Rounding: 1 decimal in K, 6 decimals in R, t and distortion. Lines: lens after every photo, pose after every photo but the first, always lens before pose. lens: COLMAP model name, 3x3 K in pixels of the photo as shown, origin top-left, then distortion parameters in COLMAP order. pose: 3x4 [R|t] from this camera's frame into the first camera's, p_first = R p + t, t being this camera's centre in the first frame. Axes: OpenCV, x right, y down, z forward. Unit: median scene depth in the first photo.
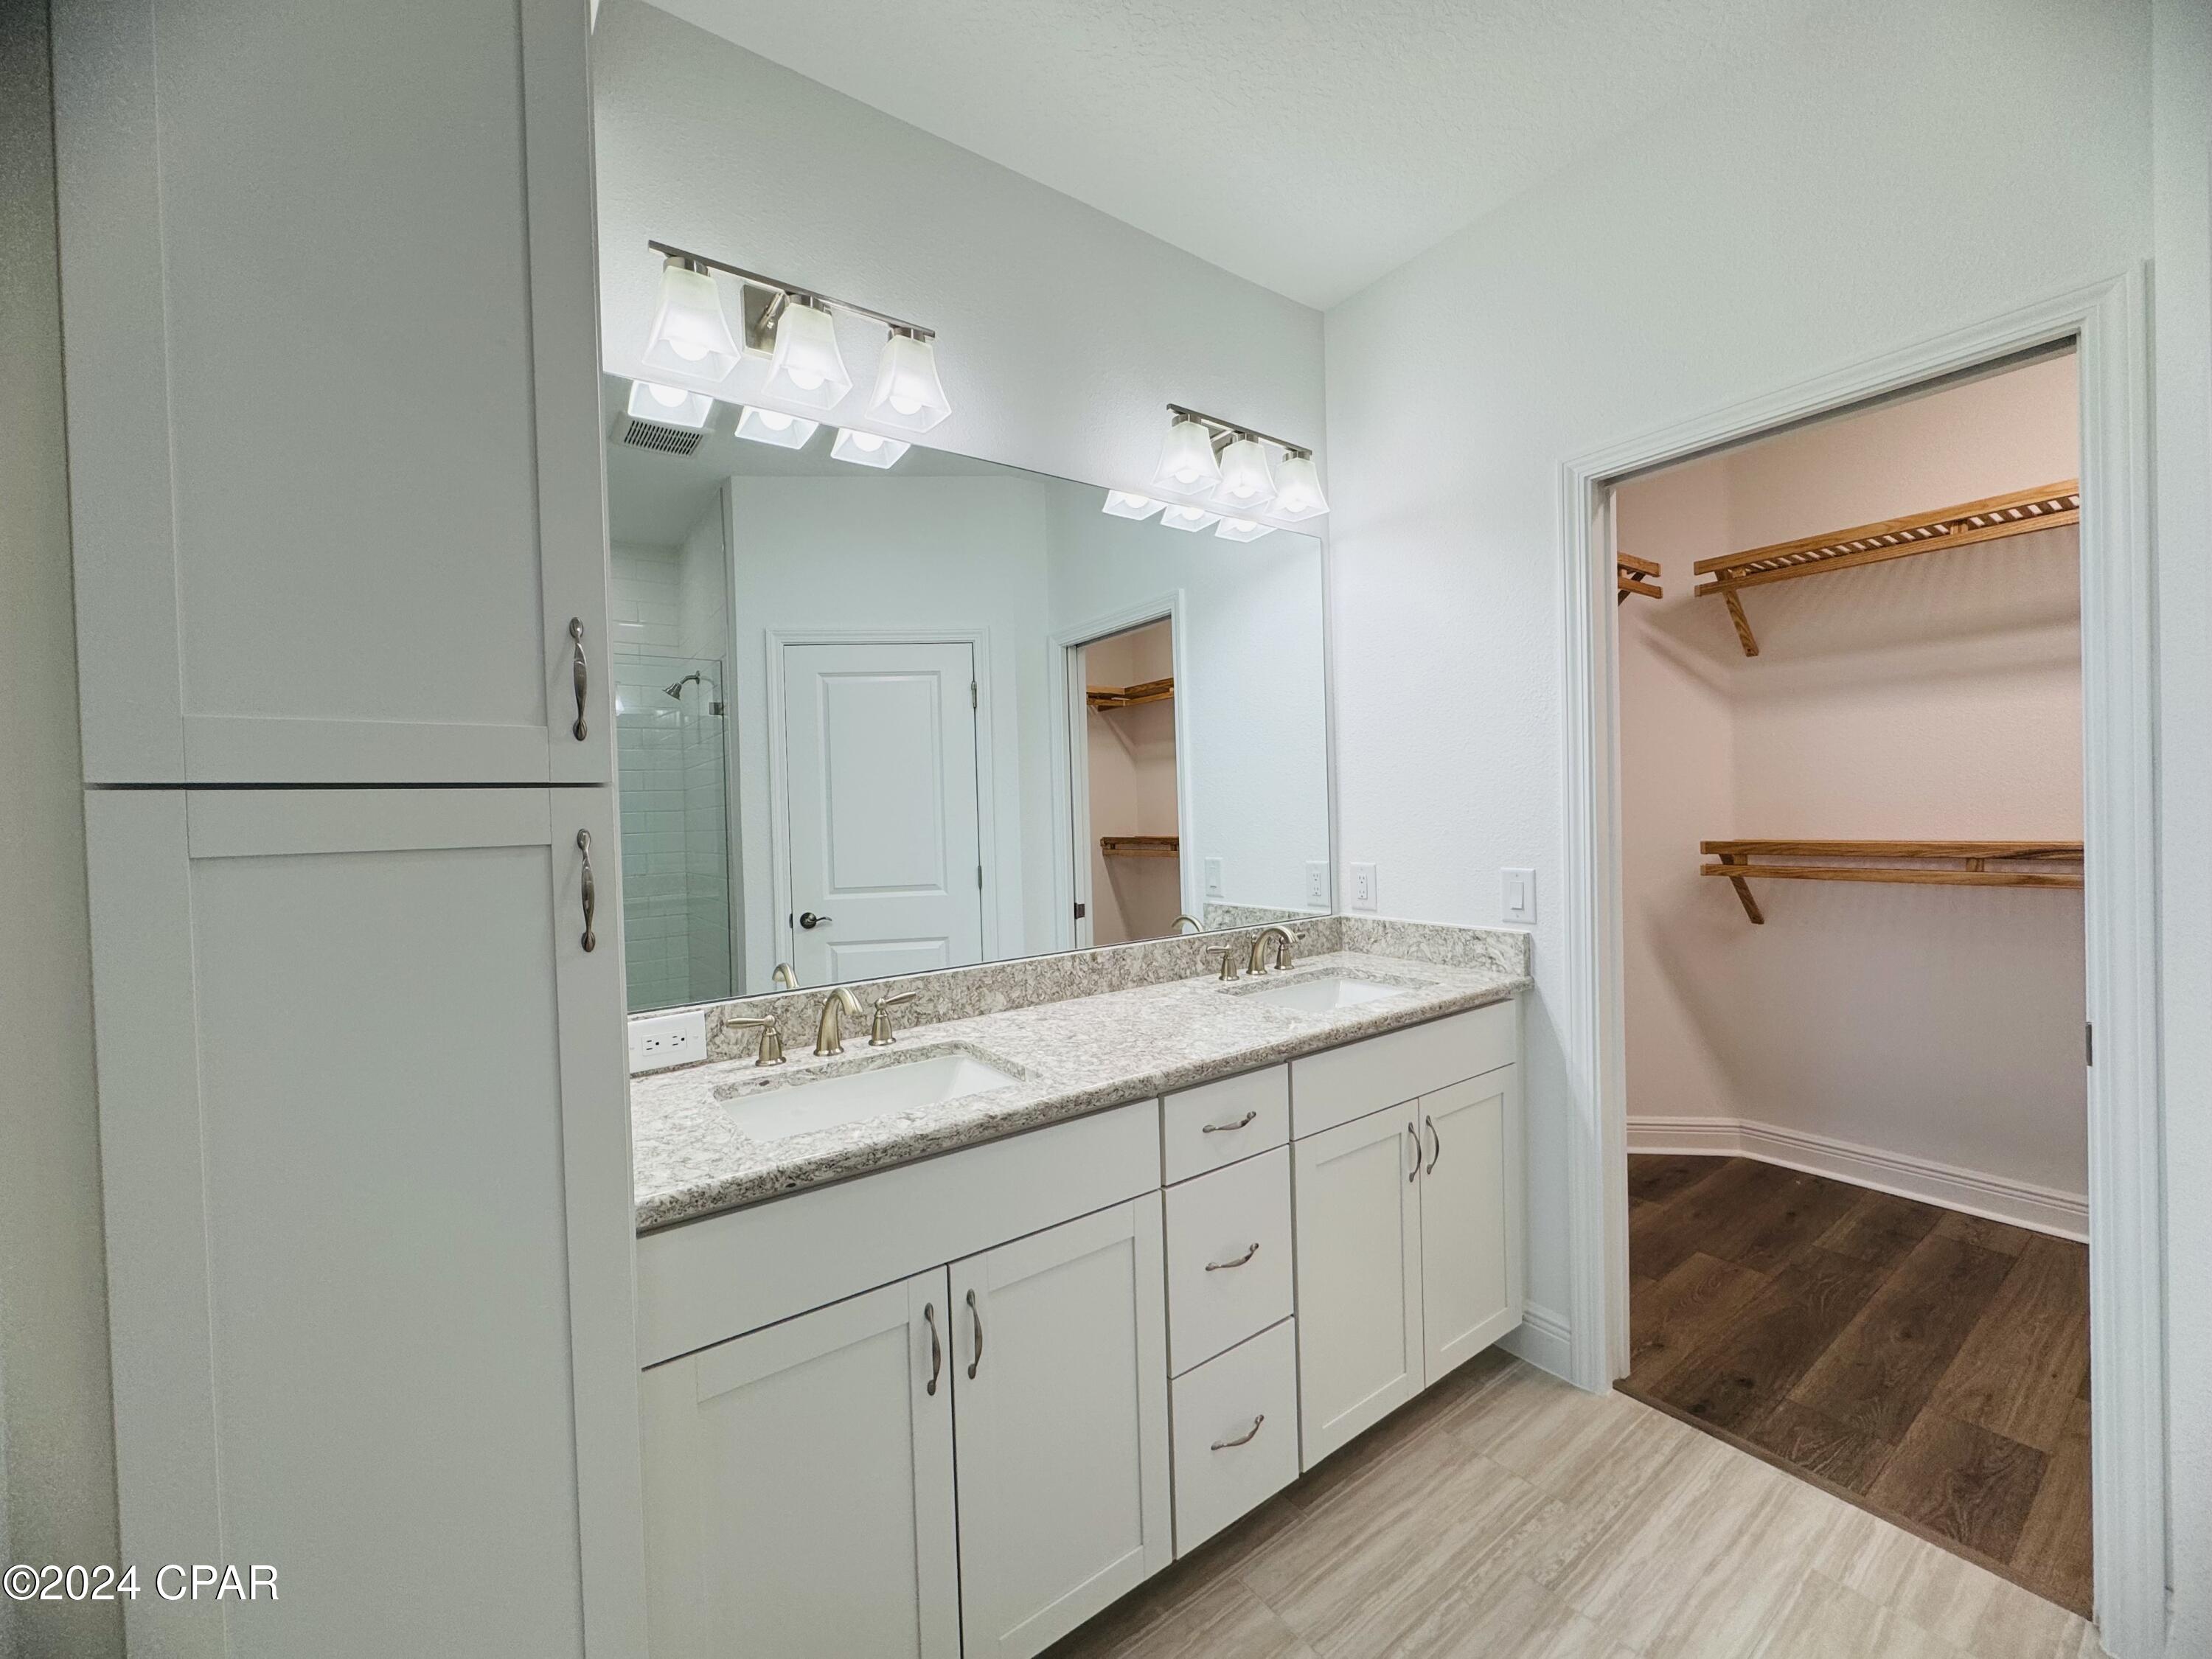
lens RADIAL K [[880.8, 0, 1107.4], [0, 880.8, 827.0], [0, 0, 1]] dist [-0.002628, 0.000267]
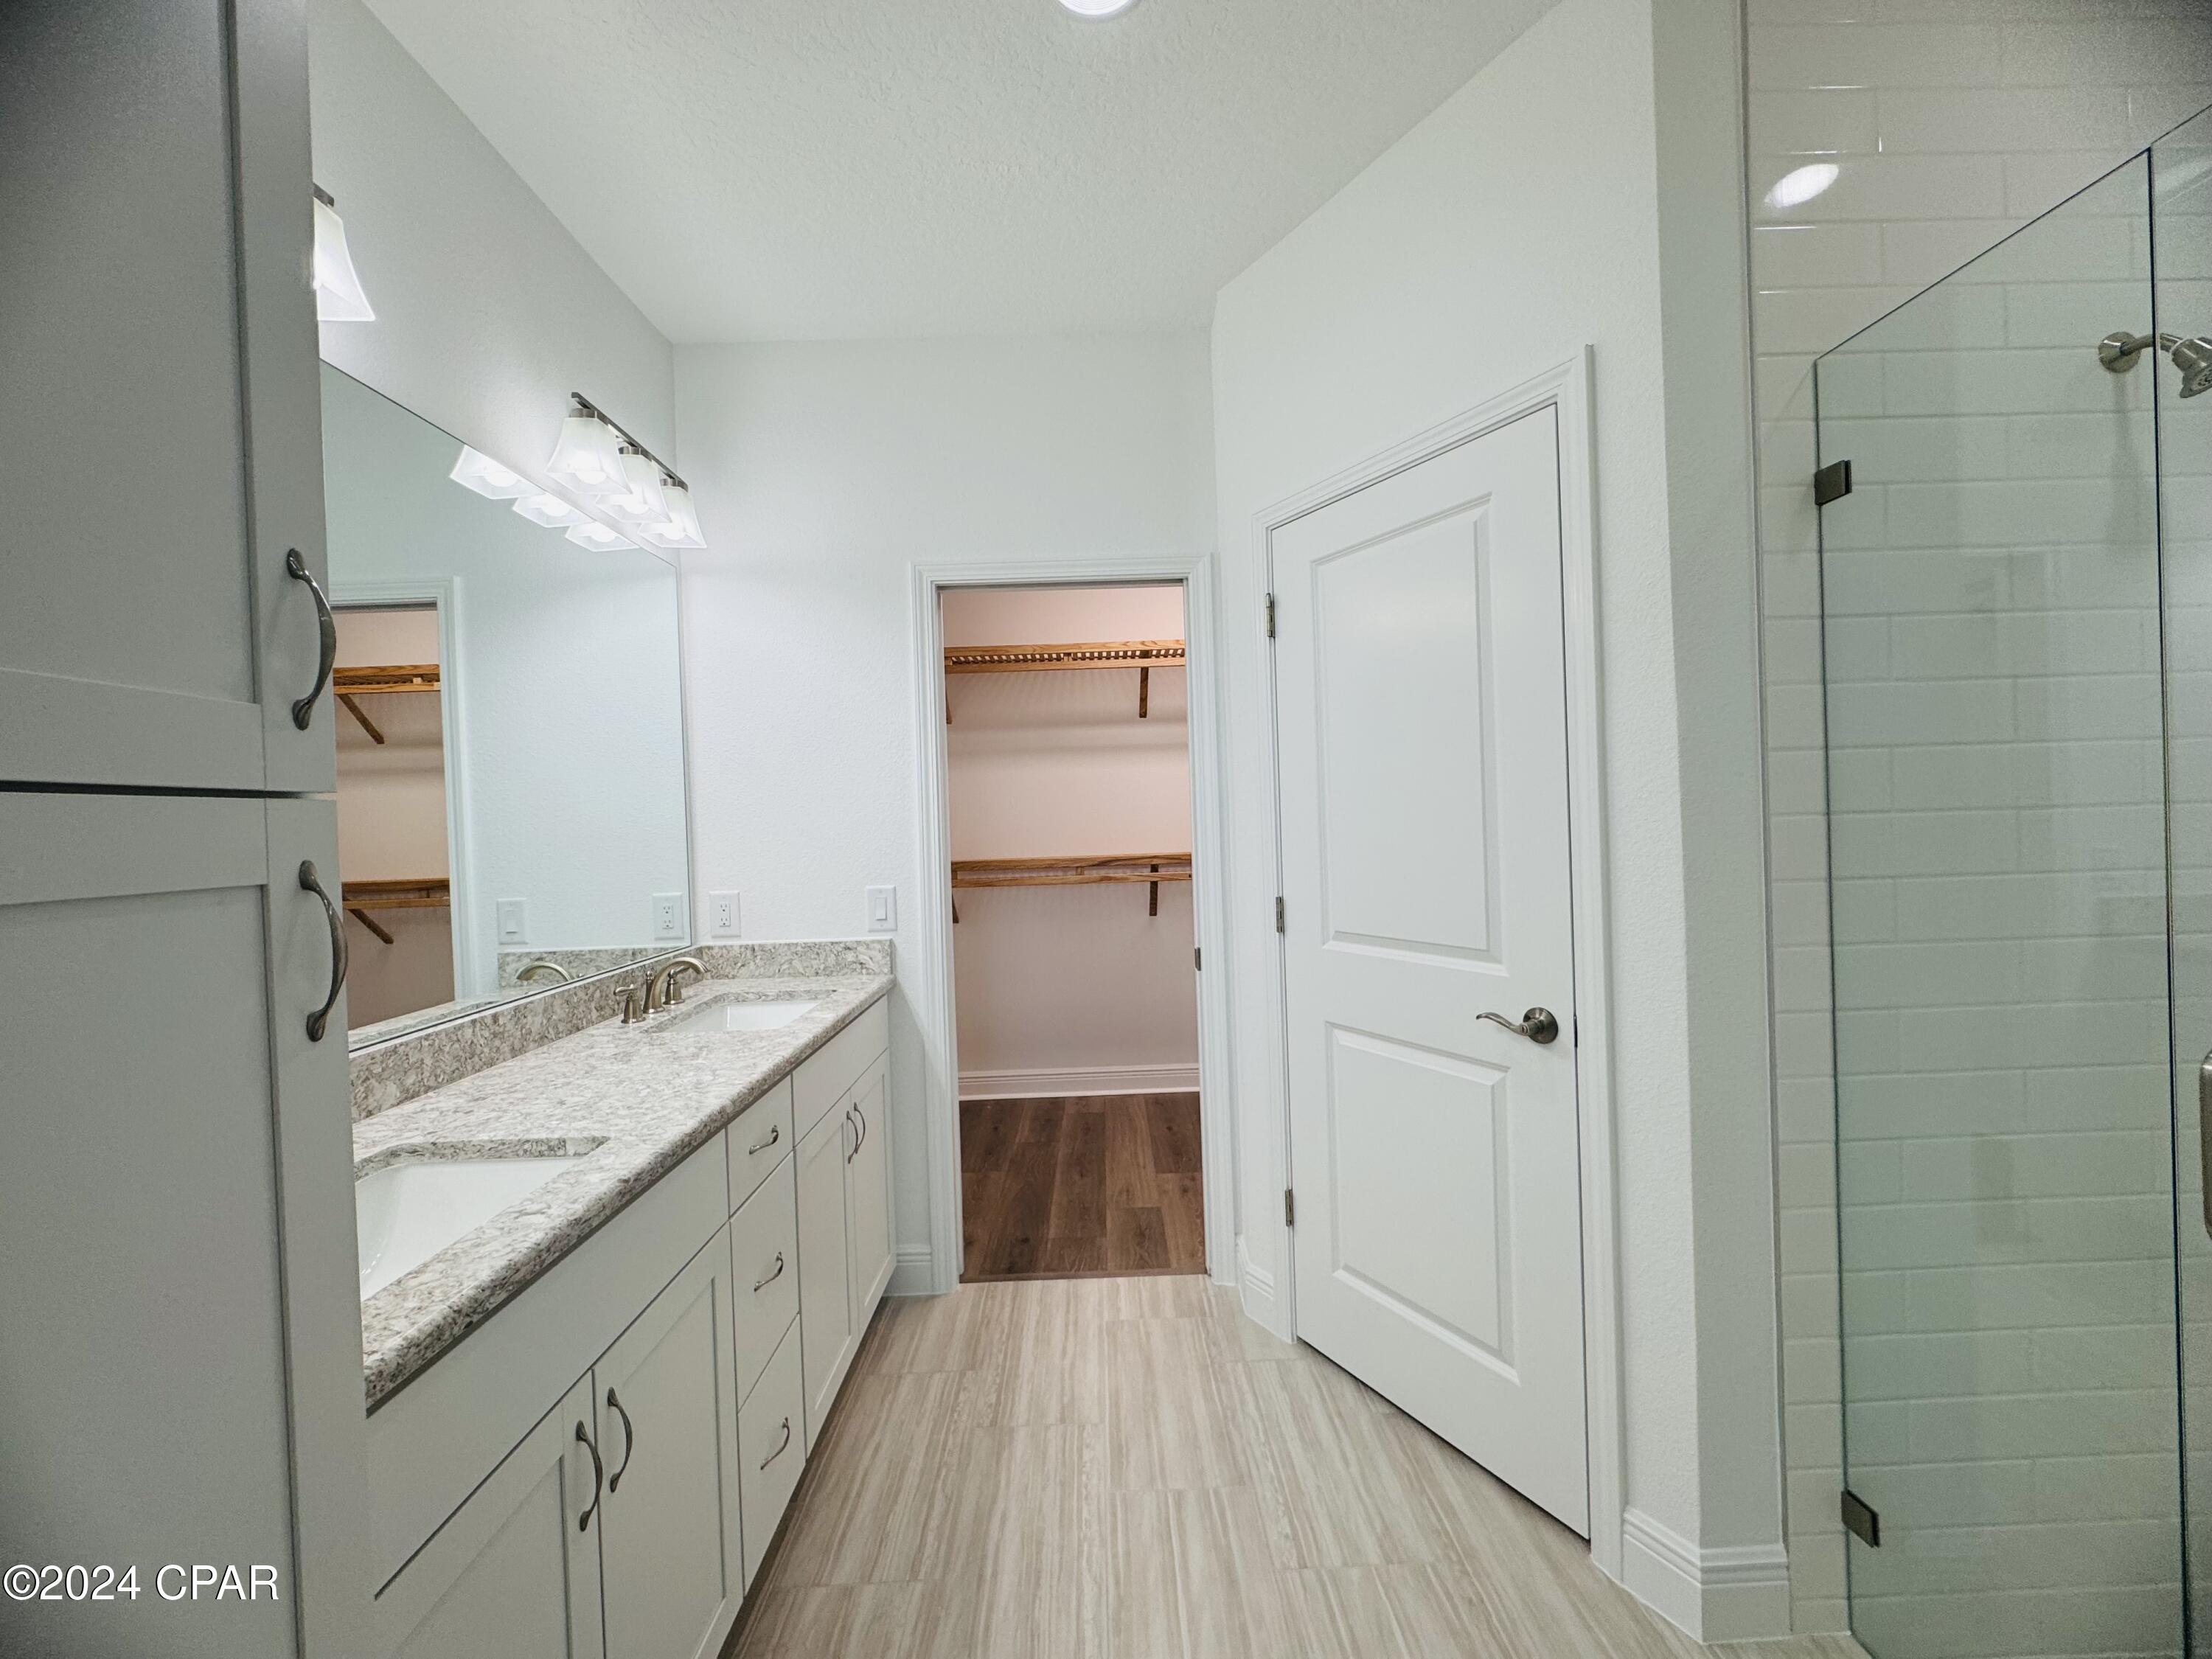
lens RADIAL K [[880.8, 0, 1107.4], [0, 880.8, 827.0], [0, 0, 1]] dist [-0.002628, 0.000267]
pose [[0.577004, 0.003021, 0.816736, -0.379772], [0.029767, 0.999251, -0.024726, 0.005764], [-0.816199, 0.038579, 0.576482, 0.051201]]
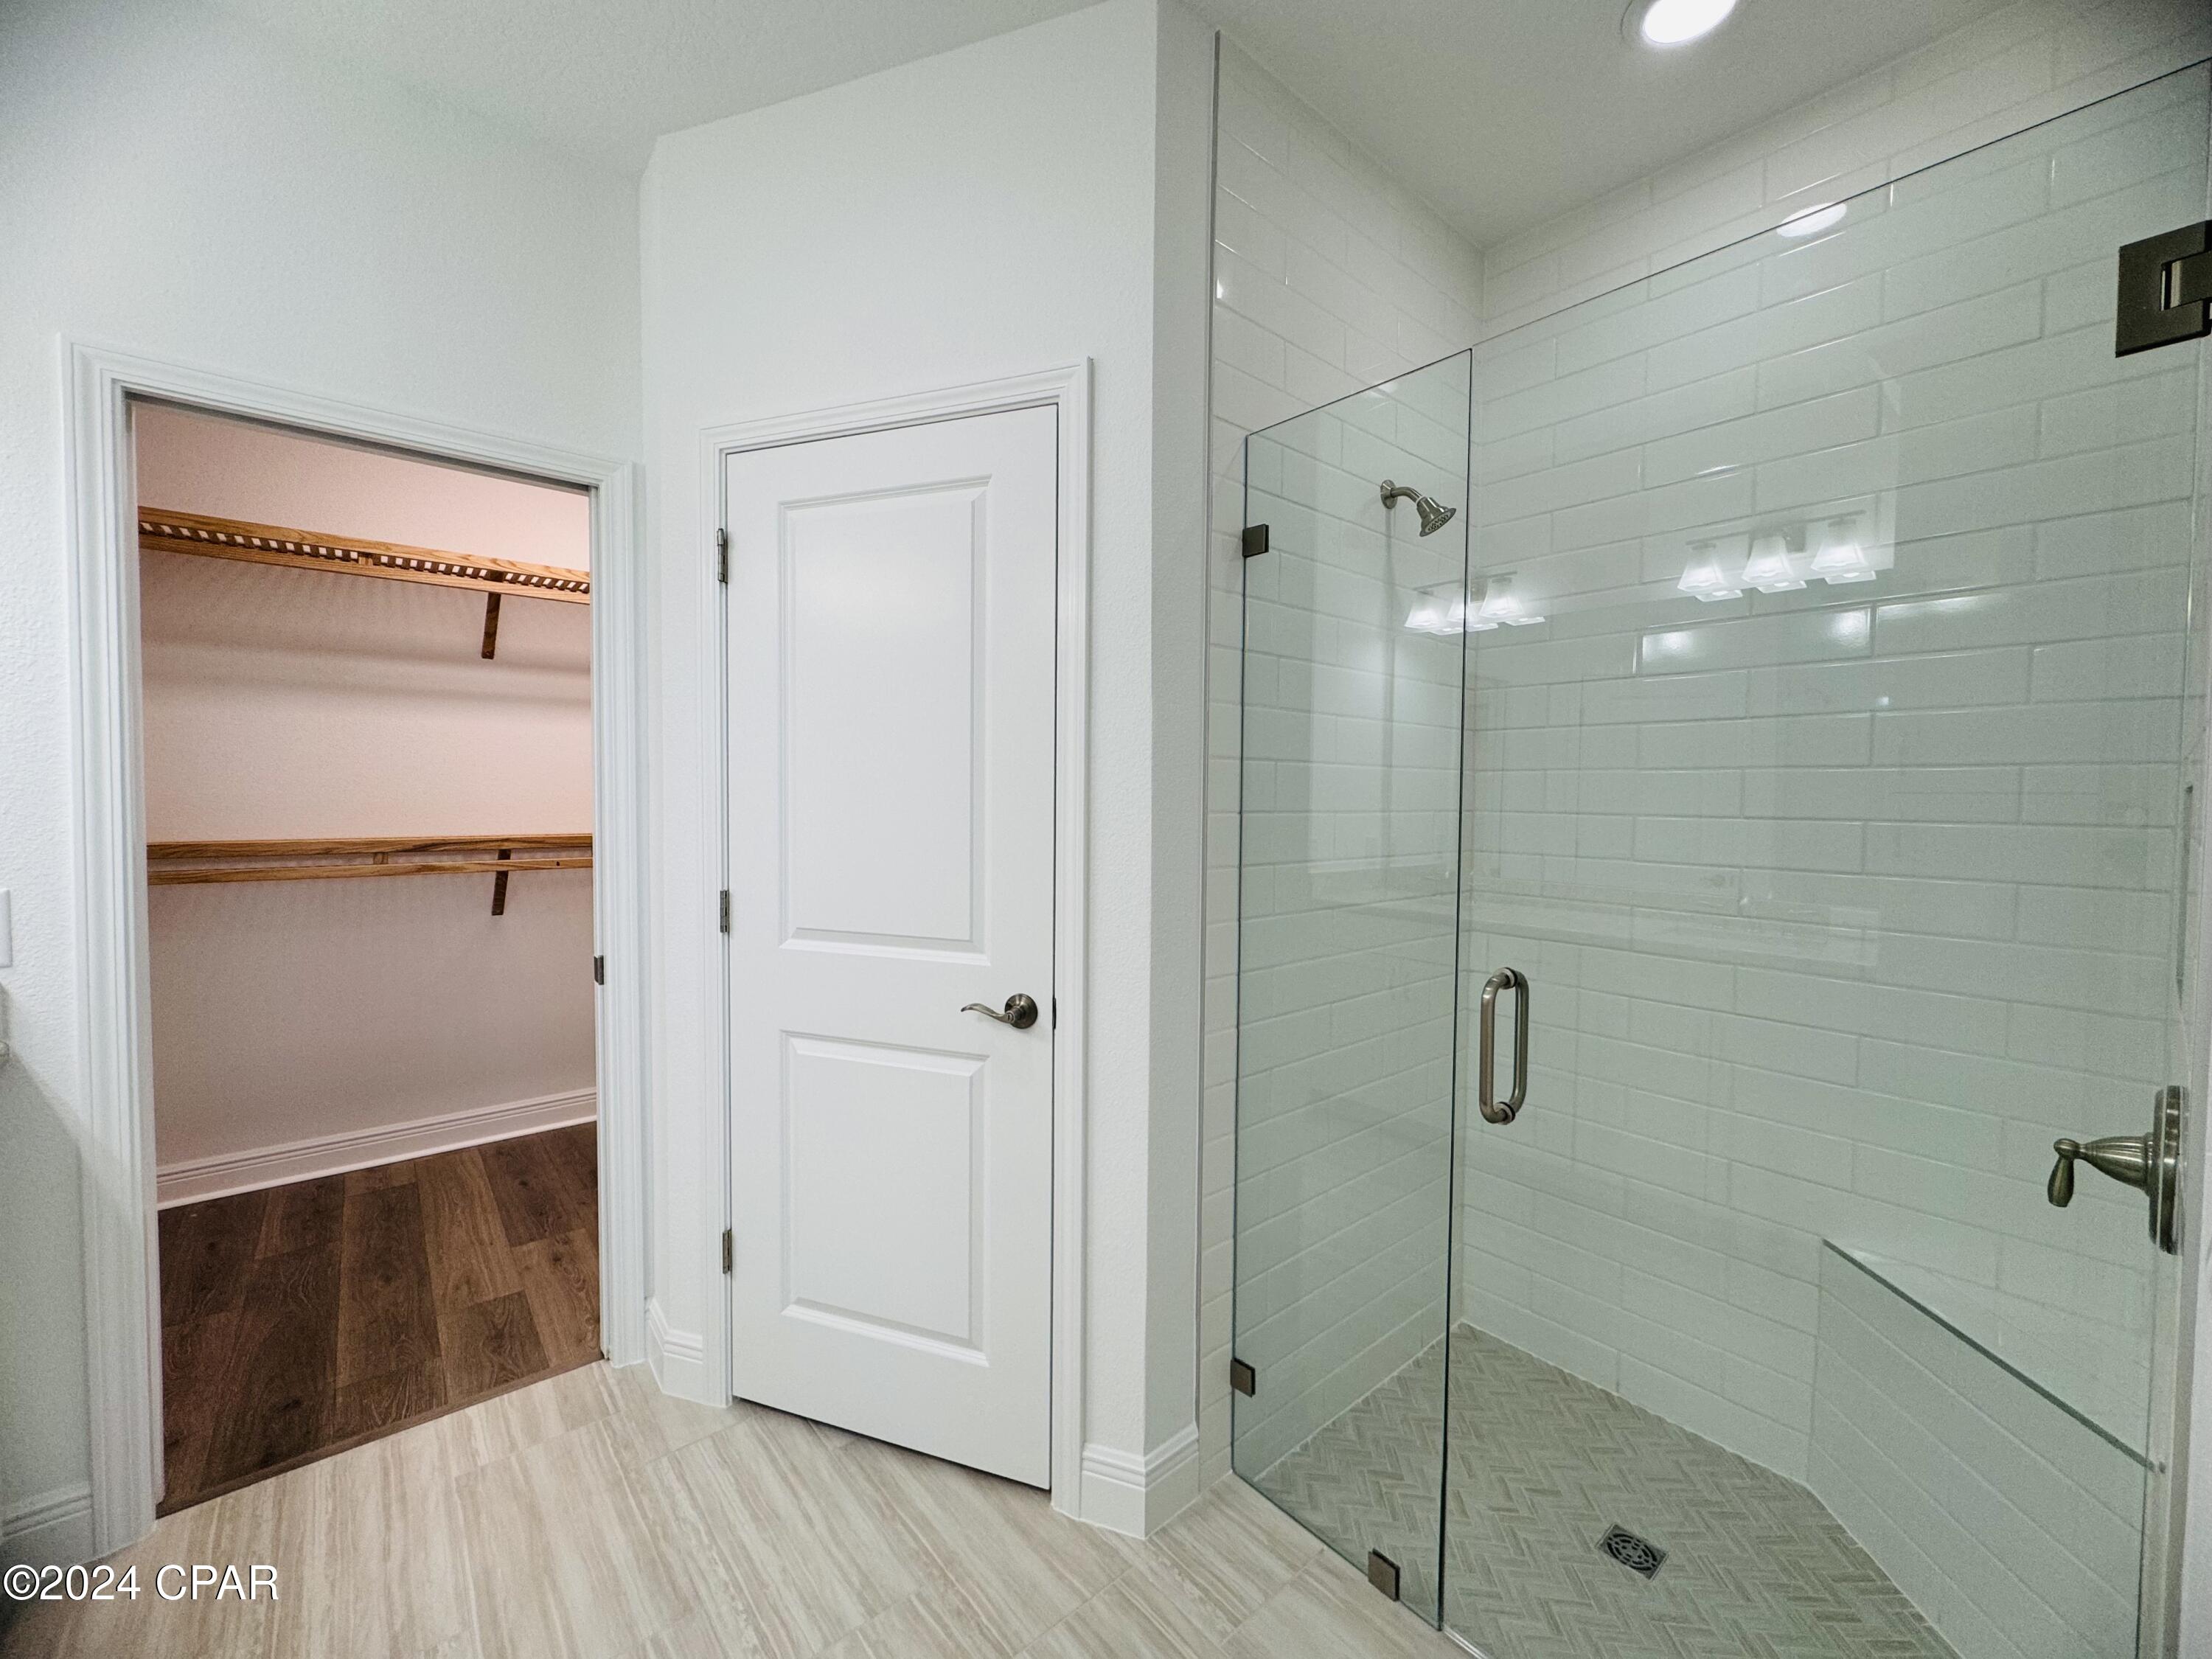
lens RADIAL K [[880.8, 0, 1107.4], [0, 880.8, 827.0], [0, 0, 1]] dist [-0.002628, 0.000267]
pose [[-0.080403, -0.009152, 0.996720, -0.313897], [0.008965, 0.999911, 0.009904, -0.001195], [-0.996722, 0.009732, -0.080314, 0.193401]]
